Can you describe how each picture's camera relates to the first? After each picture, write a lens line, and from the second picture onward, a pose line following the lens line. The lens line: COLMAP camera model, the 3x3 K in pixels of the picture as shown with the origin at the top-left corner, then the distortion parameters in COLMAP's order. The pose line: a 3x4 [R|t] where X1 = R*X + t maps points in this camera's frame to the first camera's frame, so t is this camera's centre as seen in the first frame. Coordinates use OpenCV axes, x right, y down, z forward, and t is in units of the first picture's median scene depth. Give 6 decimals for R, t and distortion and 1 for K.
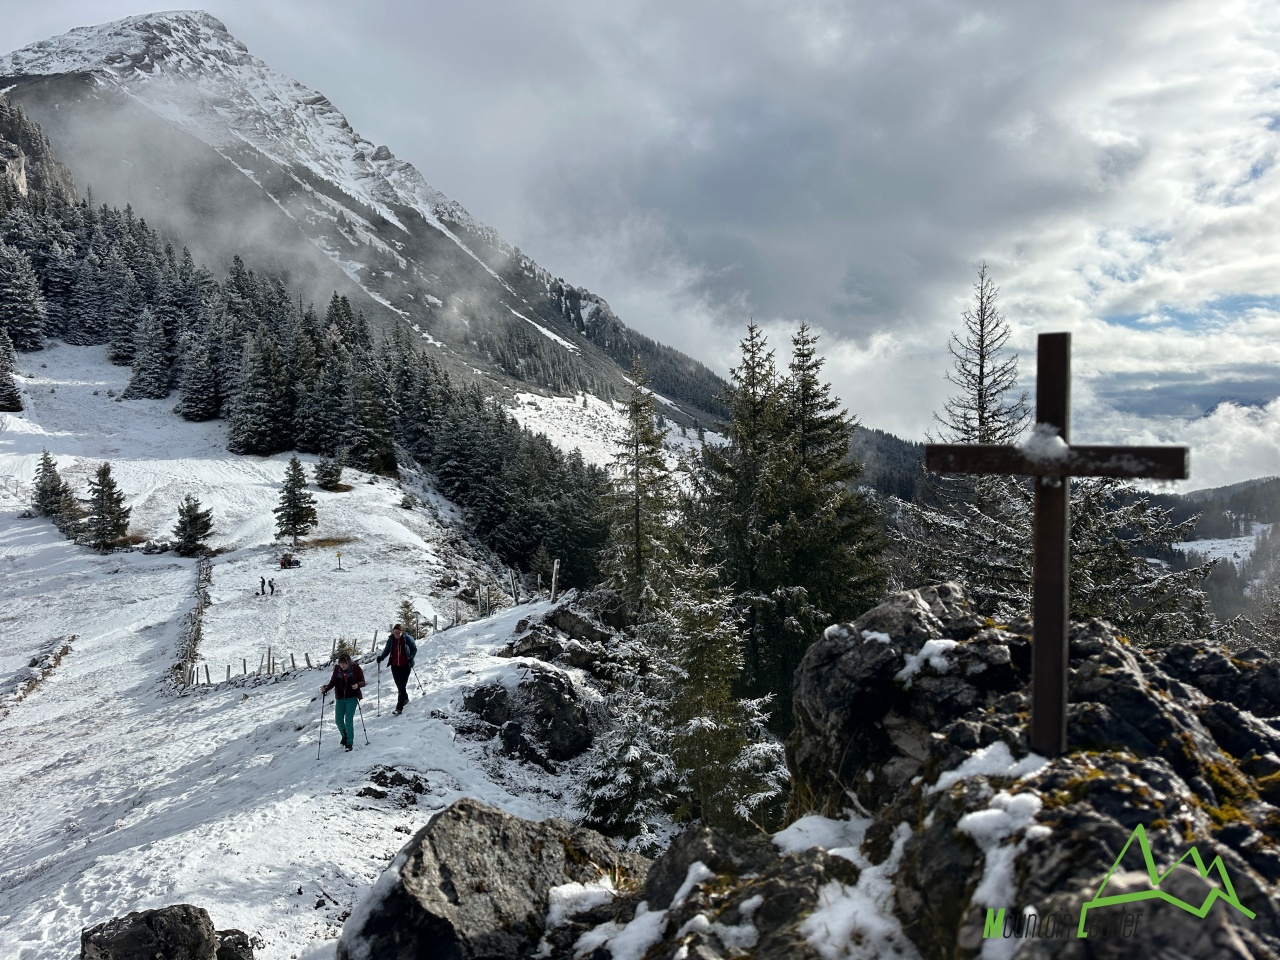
lens RADIAL K [[910.4, 0, 636.0], [0, 910.4, 477.0], [0, 0, 1]] dist [0.048542, -0.069162]
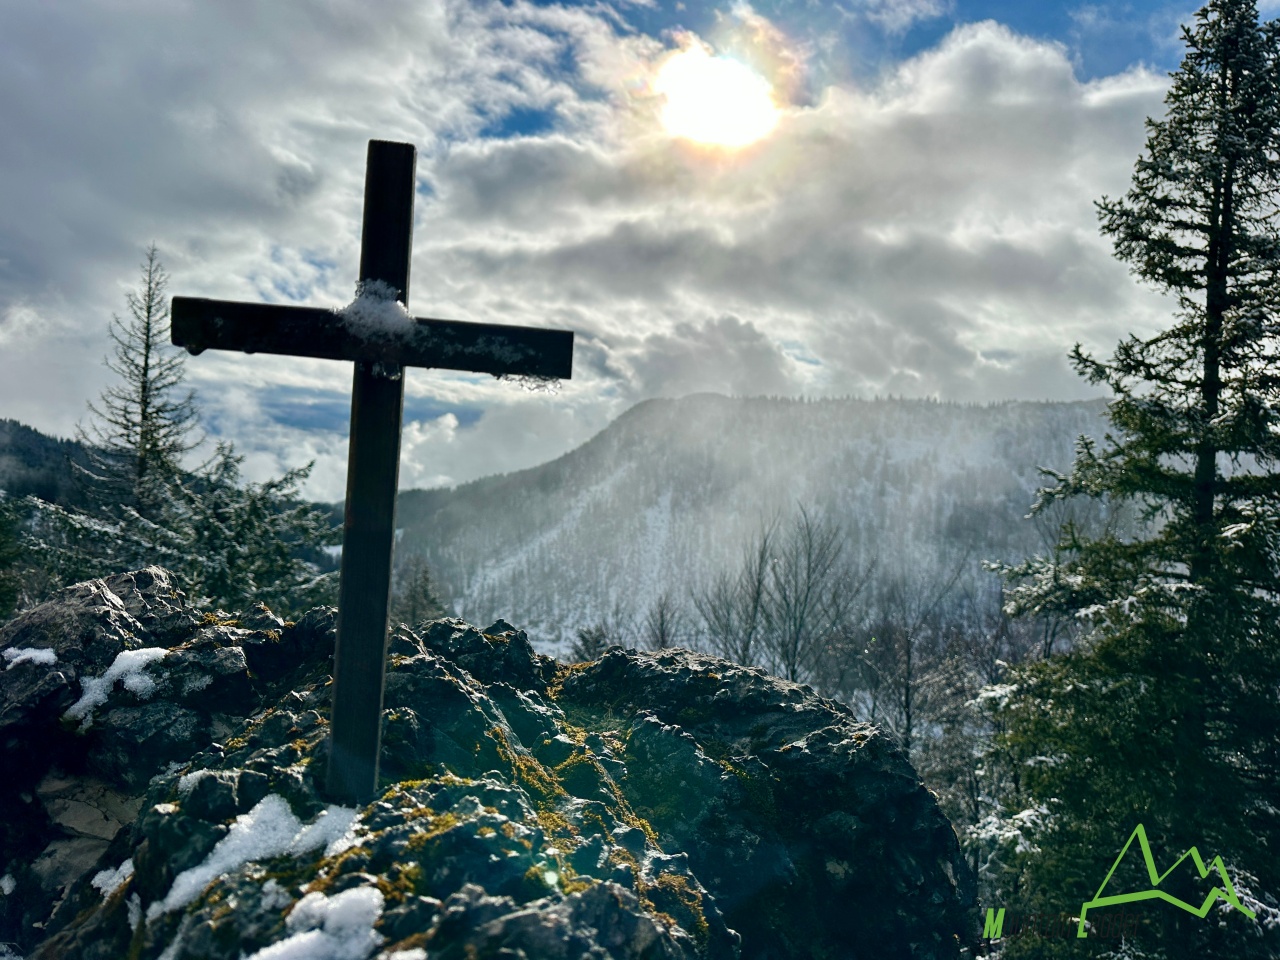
lens RADIAL K [[910.4, 0, 636.0], [0, 910.4, 477.0], [0, 0, 1]] dist [0.048542, -0.069162]
pose [[0.652374, 0.036298, 0.757028, 0.046690], [-0.029815, 0.999308, -0.022221, 0.047114], [-0.757311, -0.008075, 0.653005, 0.241849]]
